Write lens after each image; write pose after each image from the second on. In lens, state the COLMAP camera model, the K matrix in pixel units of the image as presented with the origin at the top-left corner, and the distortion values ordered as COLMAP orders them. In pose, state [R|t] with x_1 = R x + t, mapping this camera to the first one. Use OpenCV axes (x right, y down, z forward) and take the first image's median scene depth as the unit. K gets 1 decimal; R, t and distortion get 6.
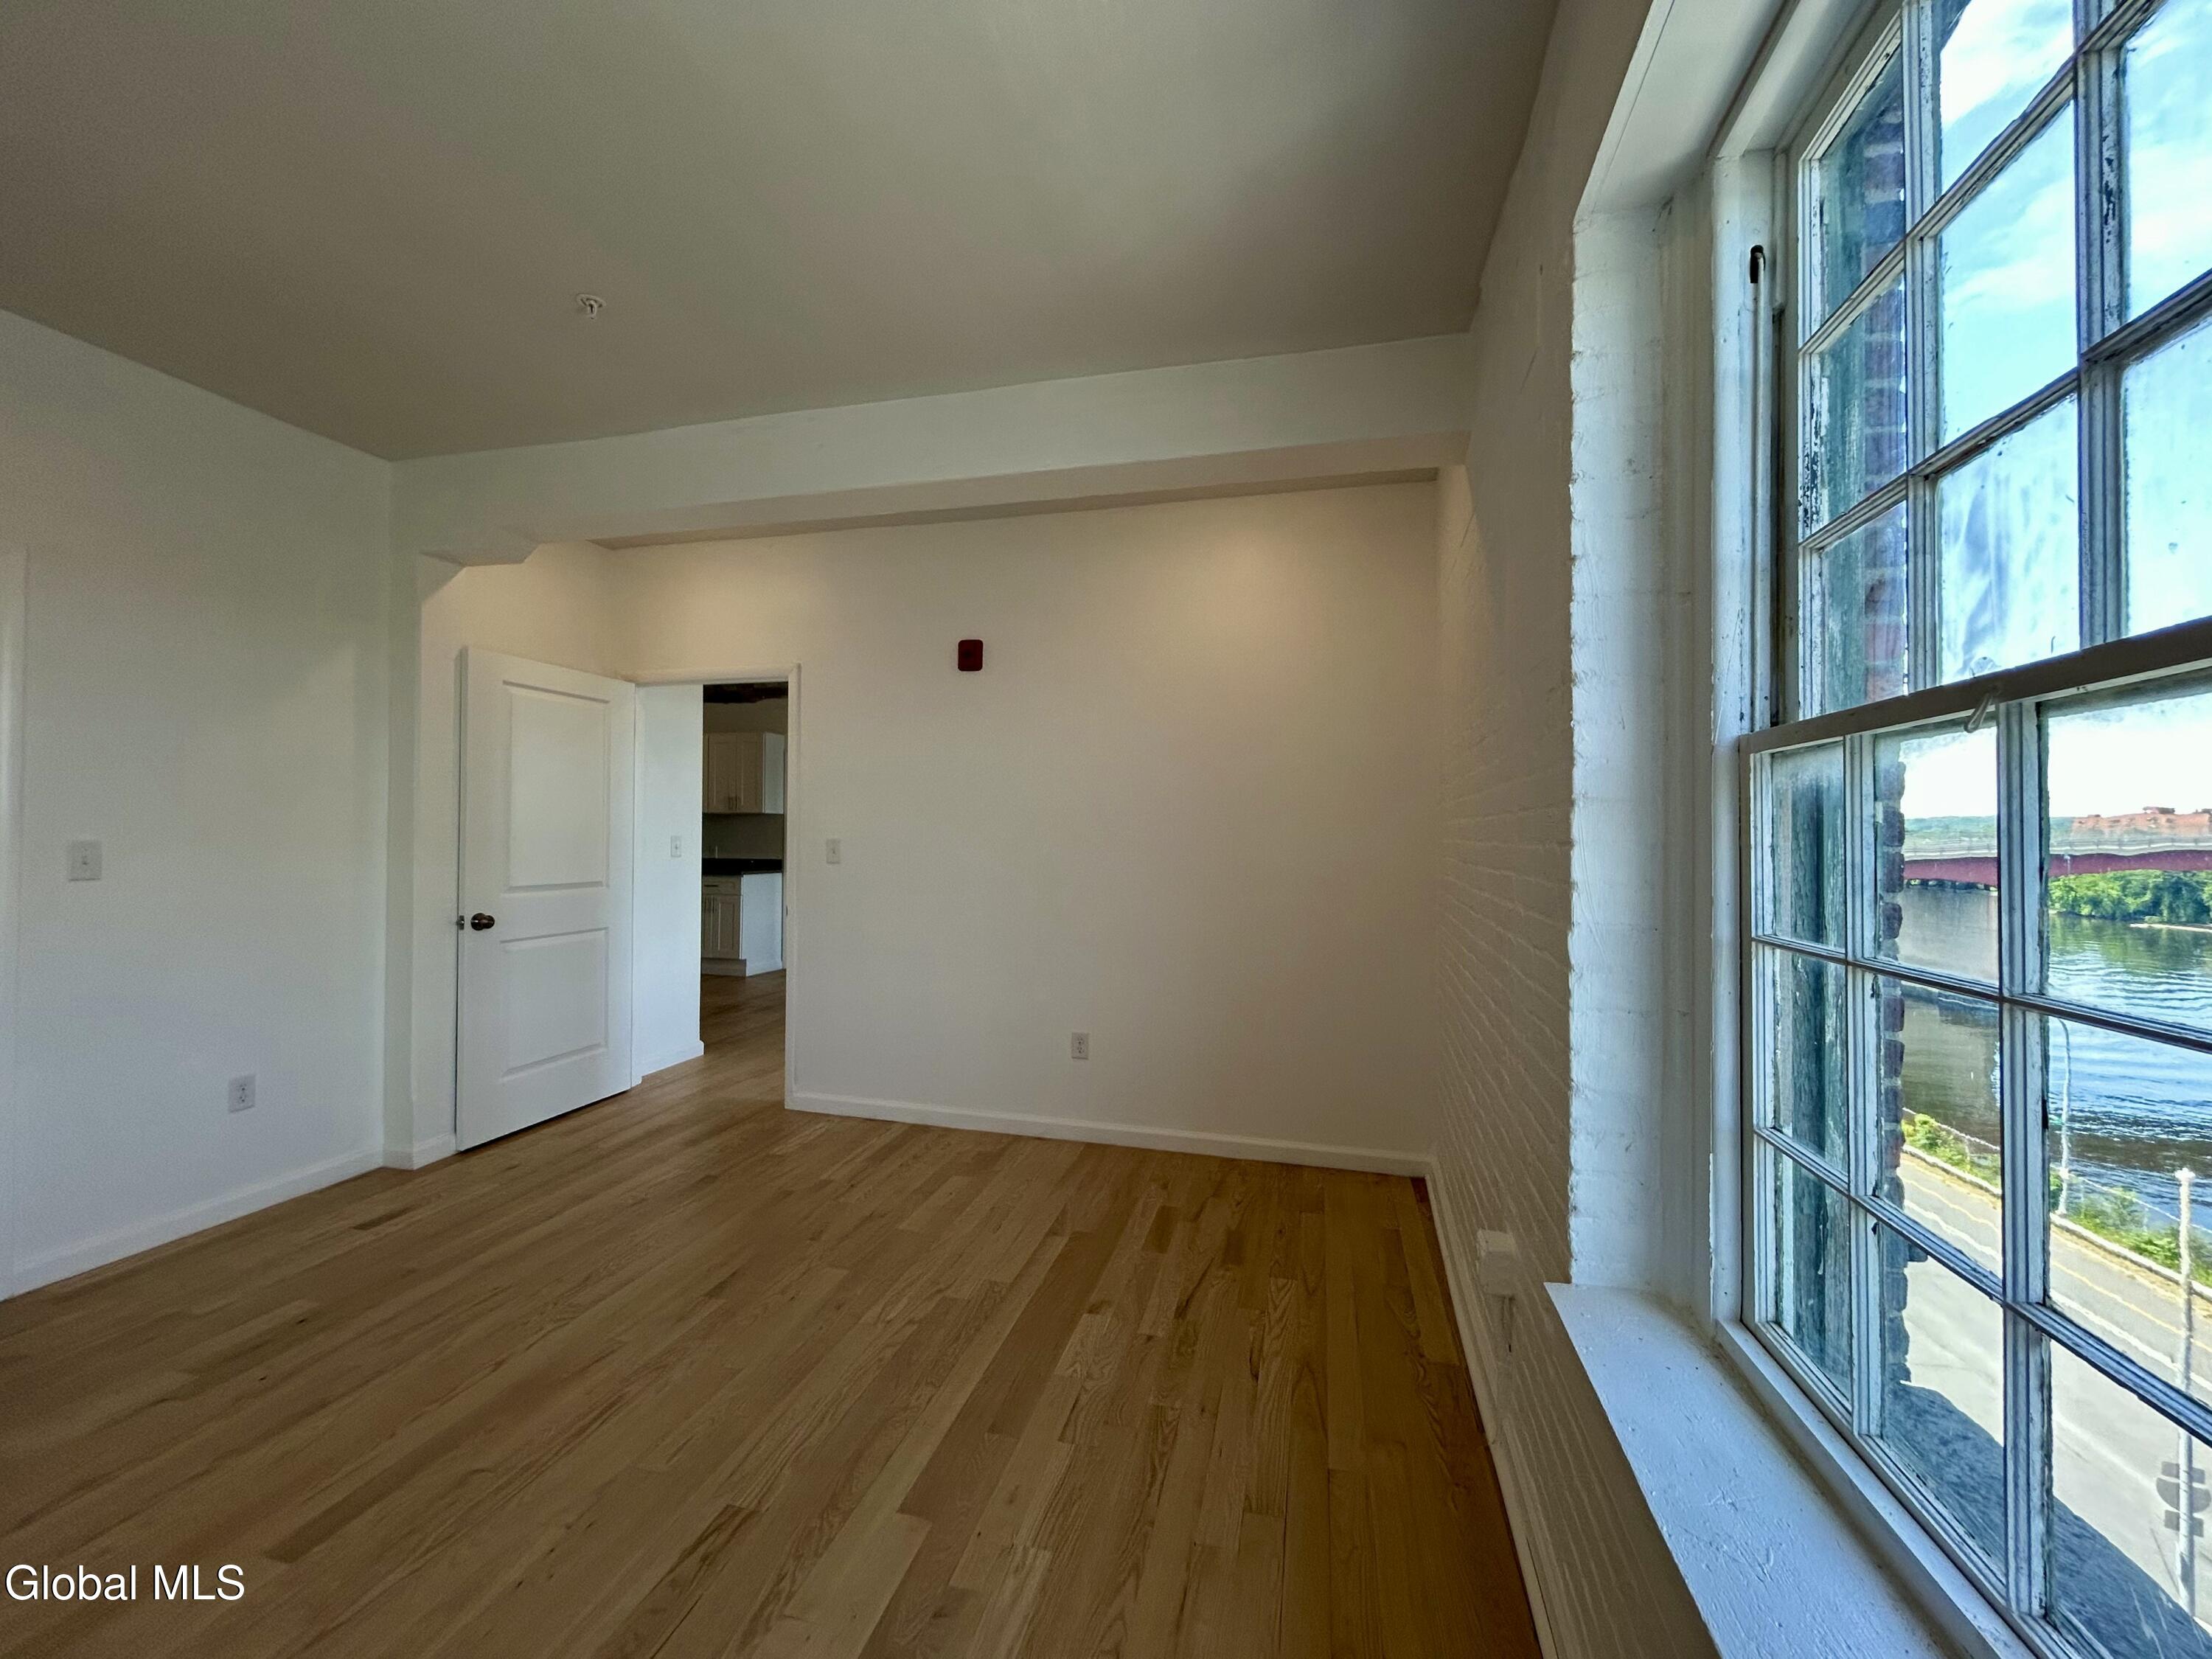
lens RADIAL K [[897.3, 0, 1116.6], [0, 897.3, 822.0], [0, 0, 1]] dist [-0.000503, 0.001157]
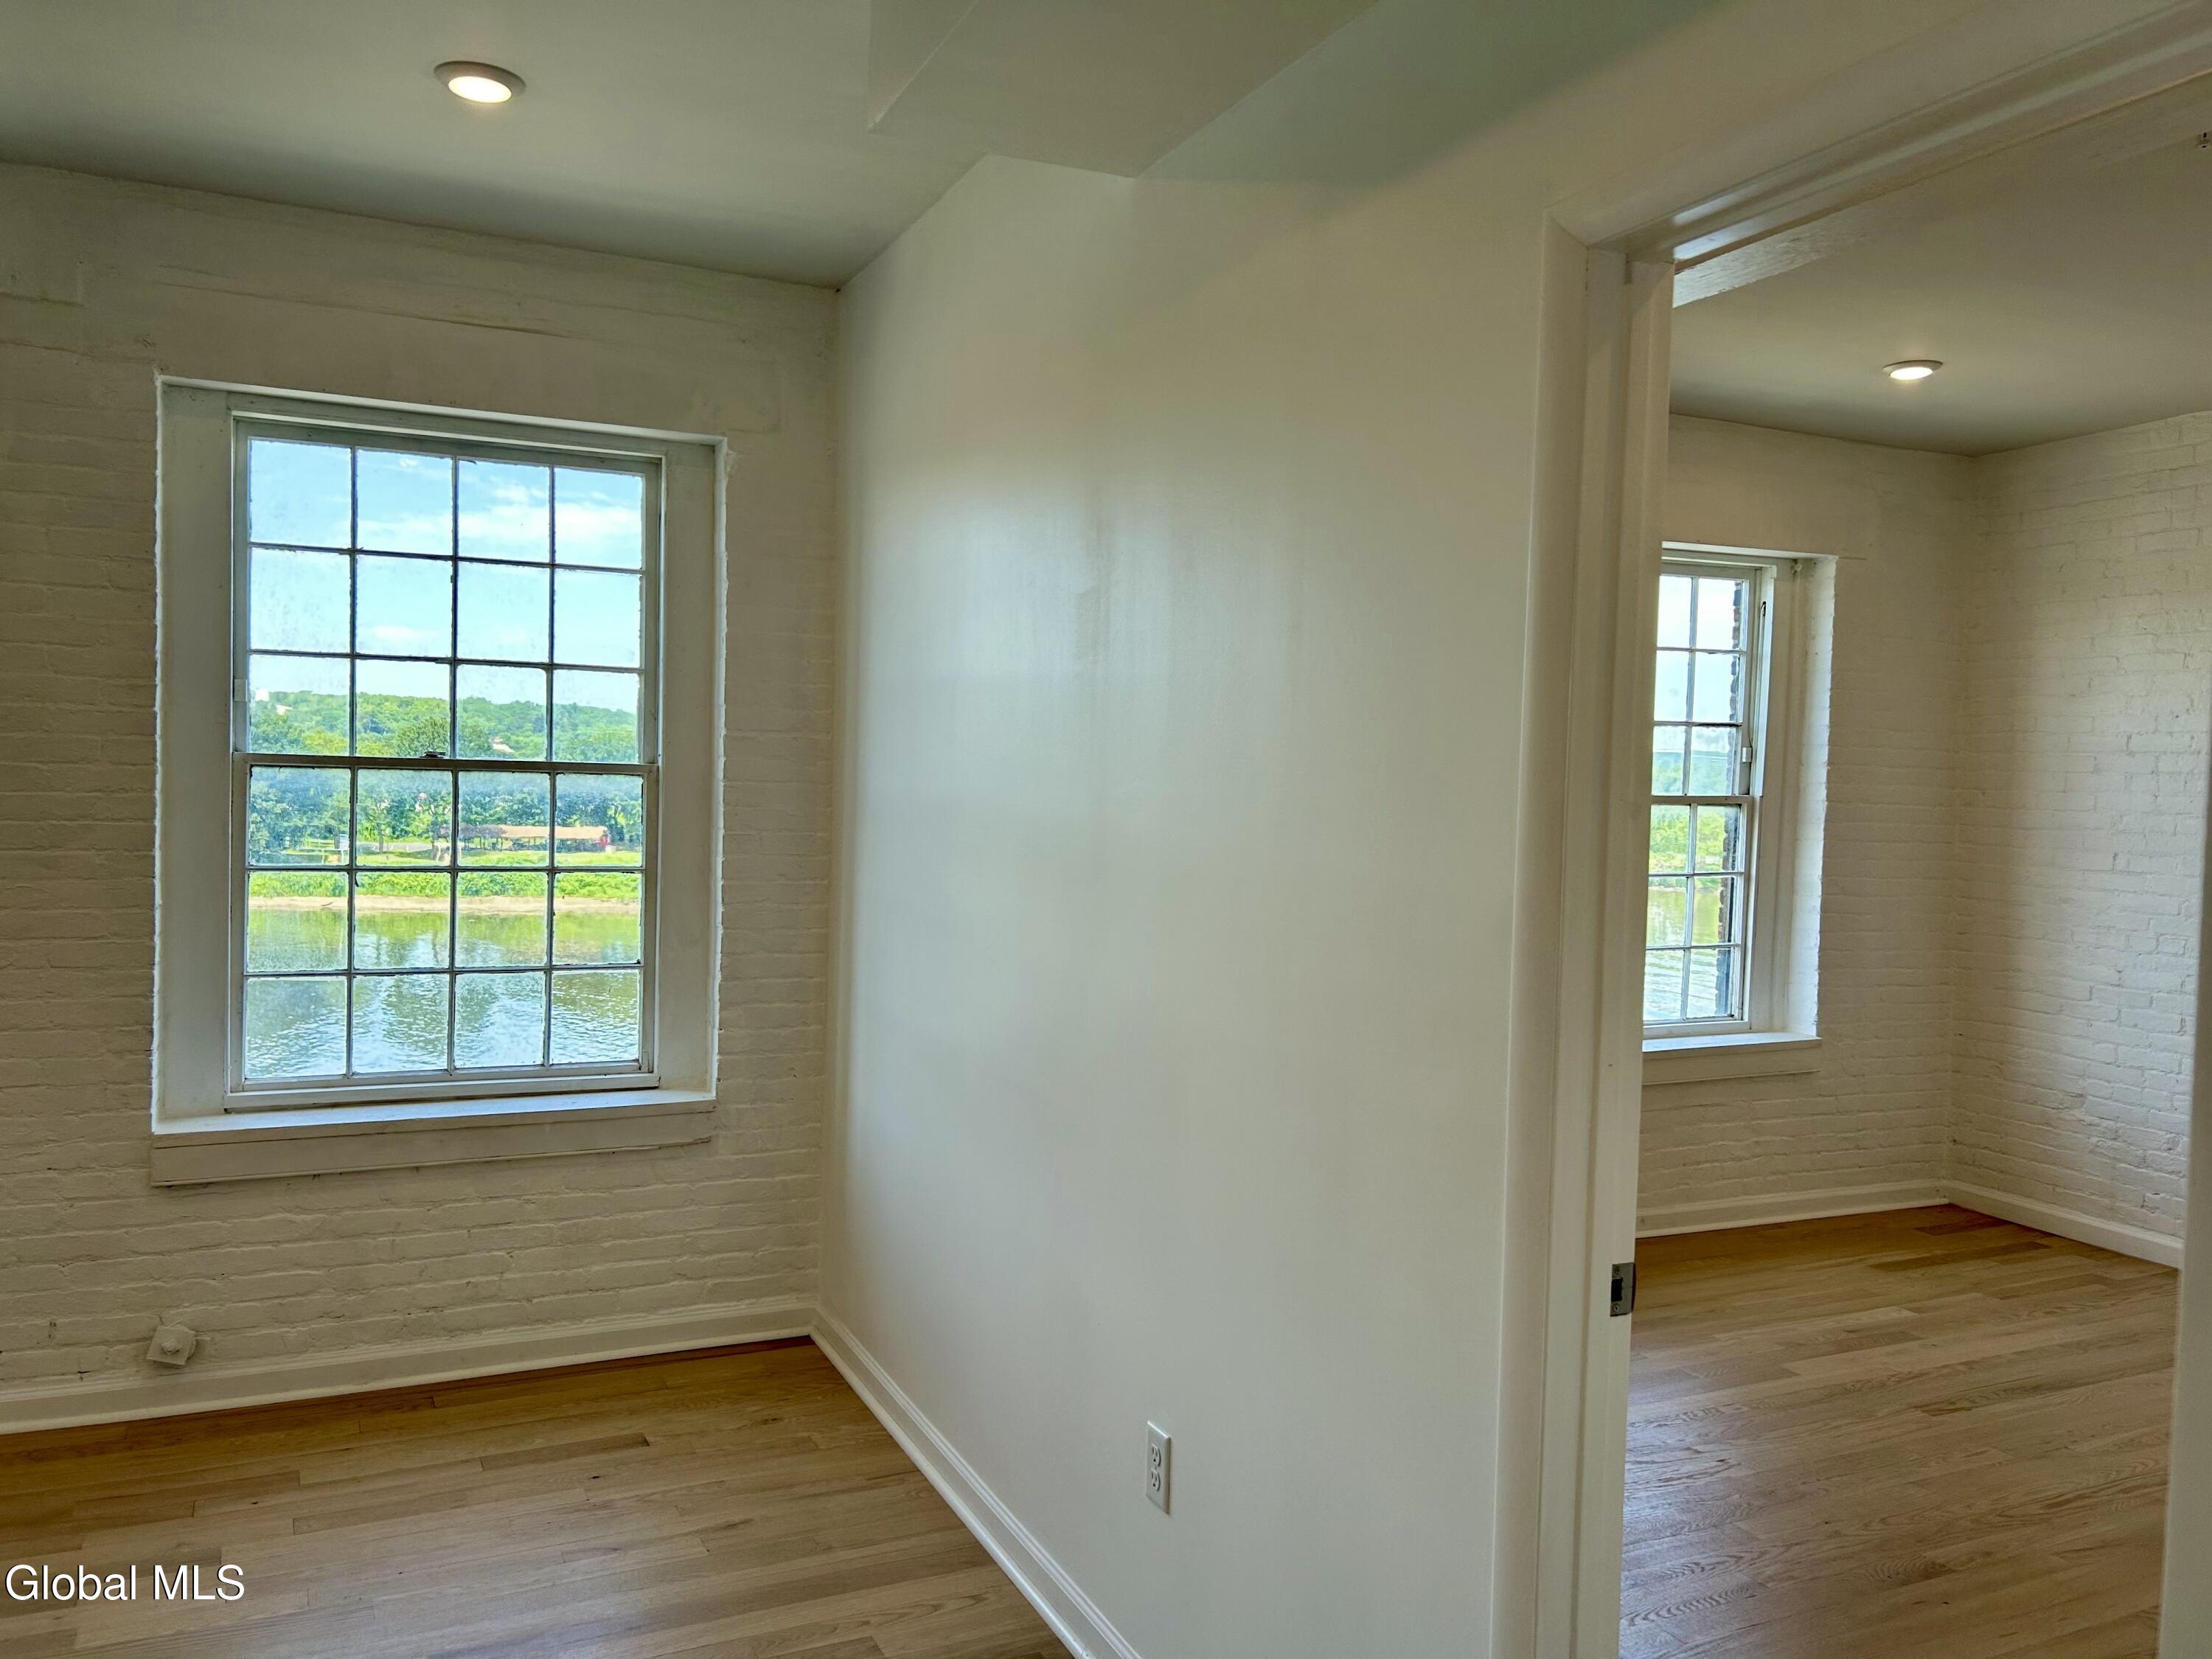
lens RADIAL K [[1665.1, 0, 1111.8], [0, 1665.1, 827.3], [0, 0, 1]] dist [0.061898, -0.068673]
pose [[-0.627210, -0.046121, 0.777483, -1.190555], [-0.036371, 0.998891, 0.029913, -0.061171], [-0.778000, -0.009516, -0.628192, 2.669806]]
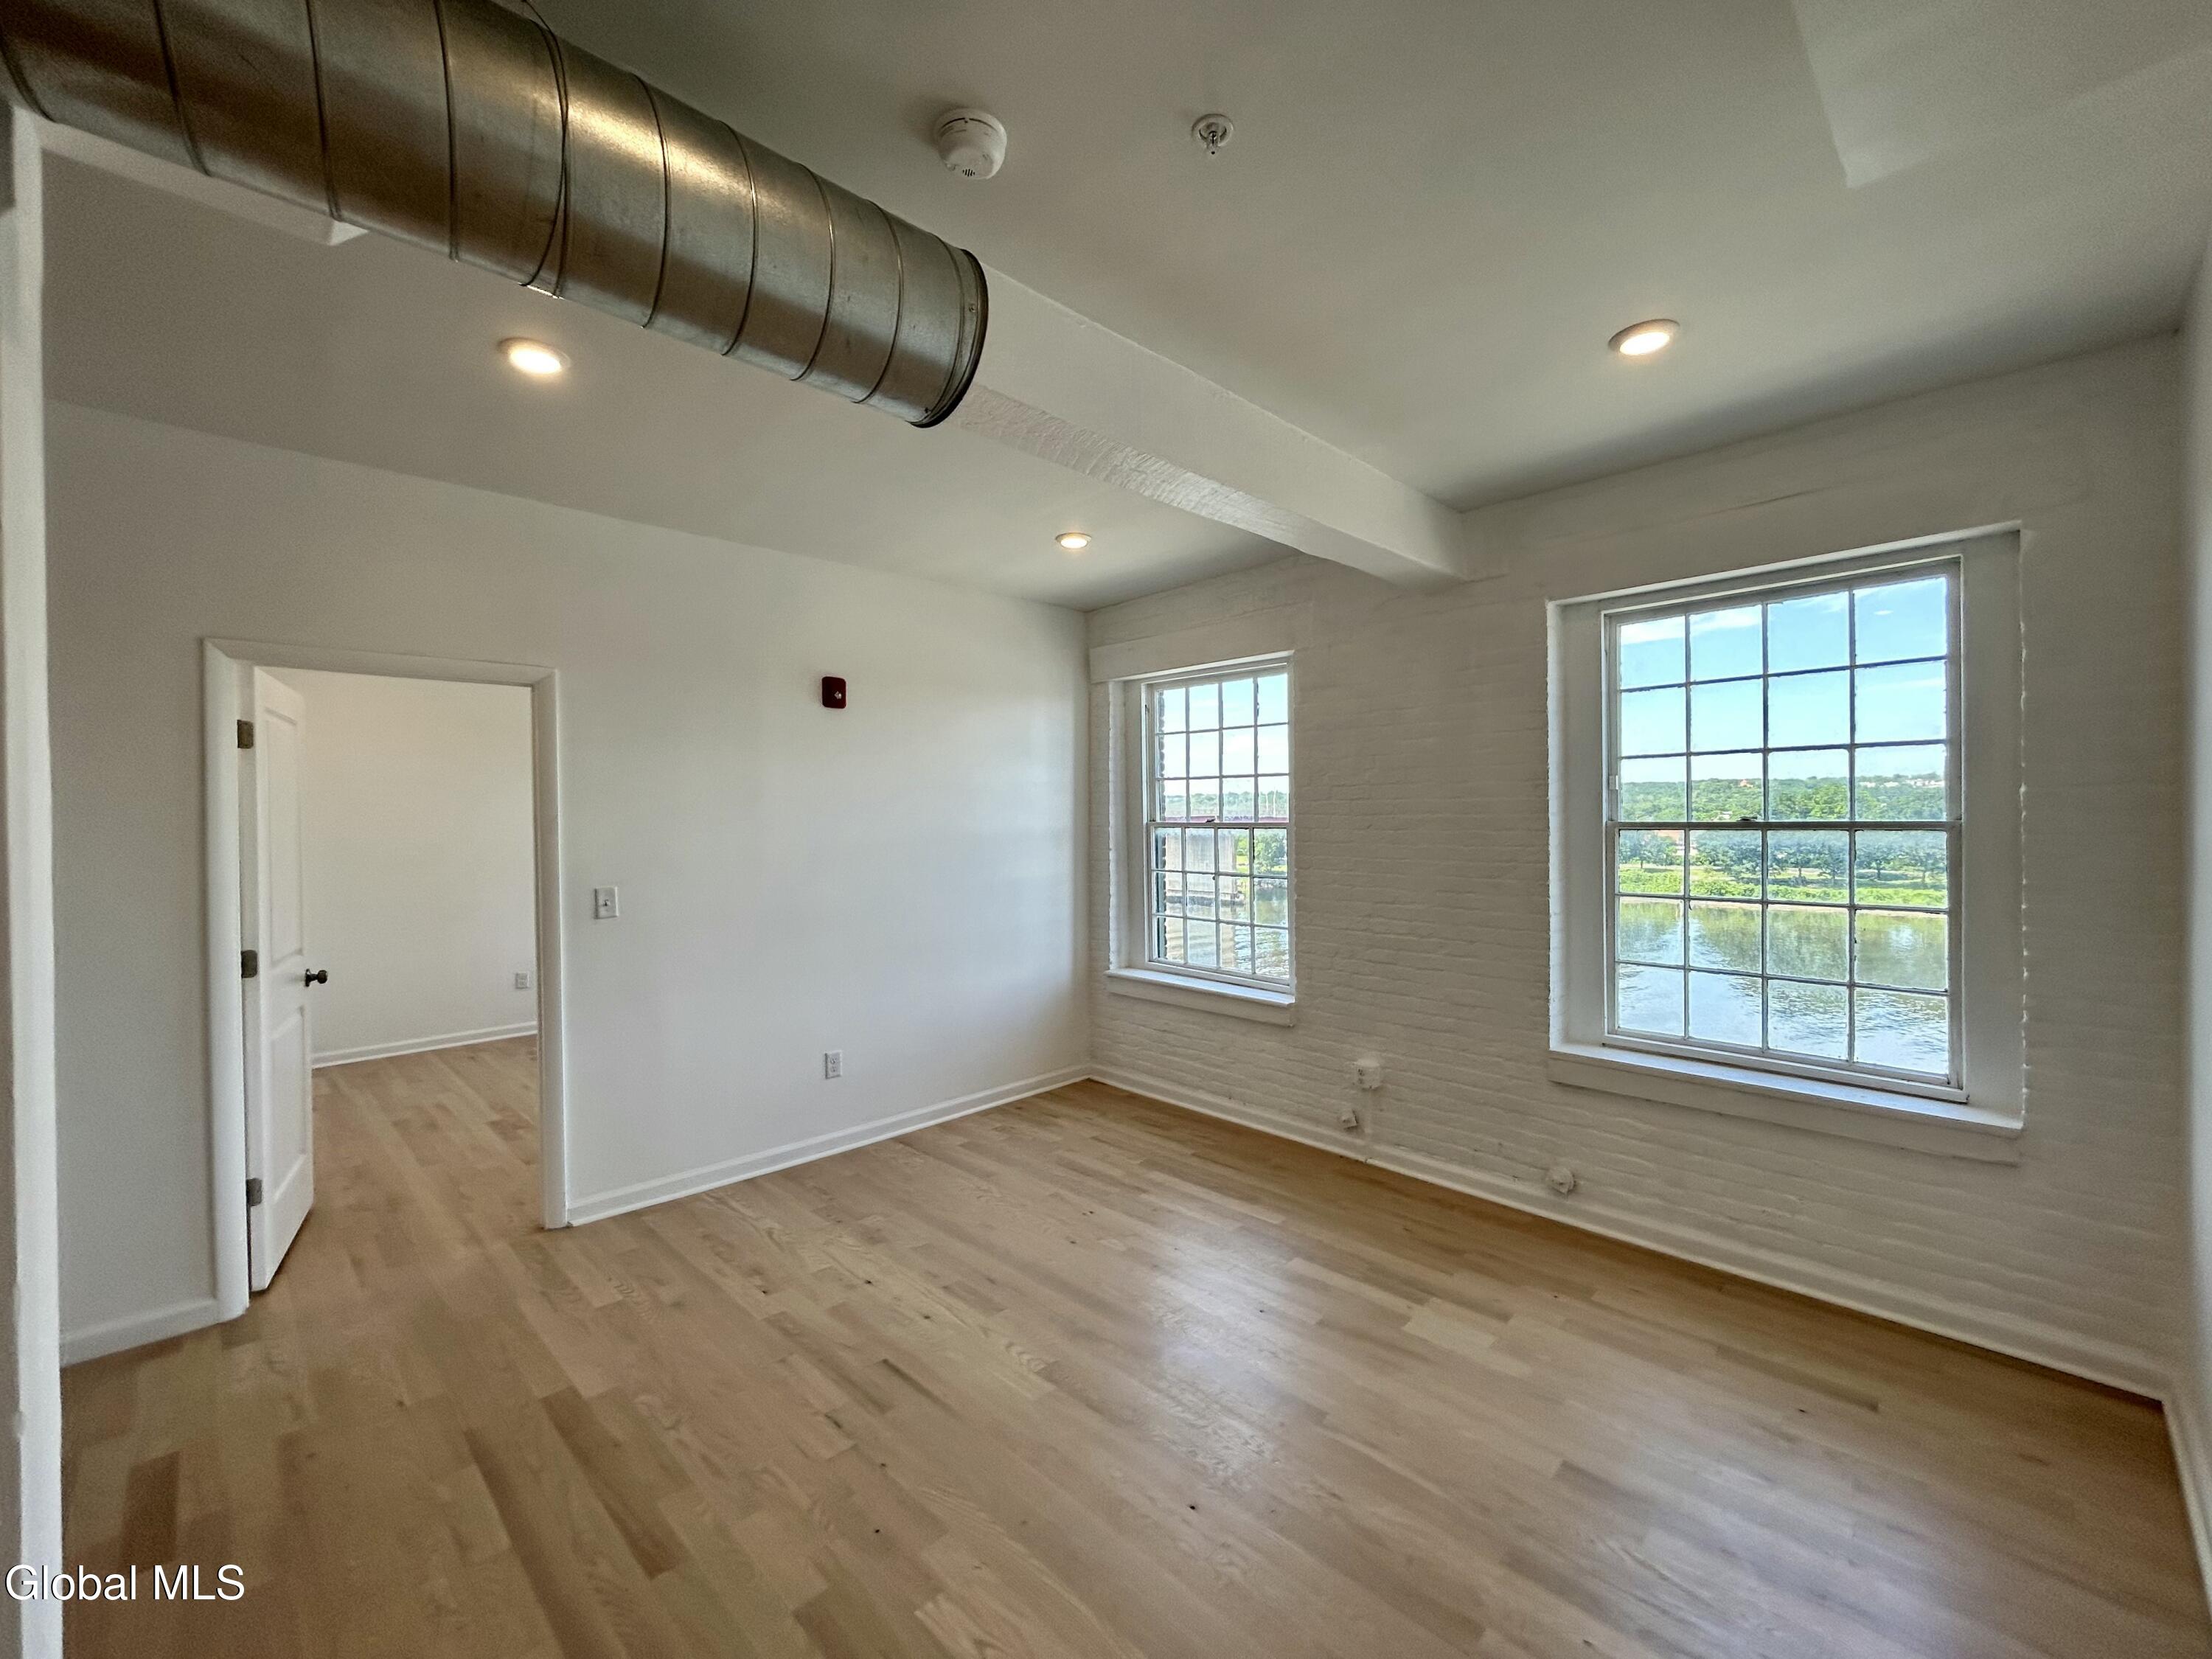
lens RADIAL K [[897.3, 0, 1102.2], [0, 897.3, 827.5], [0, 0, 1]] dist [-0.000503, 0.001157]
pose [[0.531890, -0.015757, 0.846667, -0.963782], [0.002054, 0.999848, 0.017317, -0.071398], [-0.846811, -0.007472, 0.531842, 2.177204]]
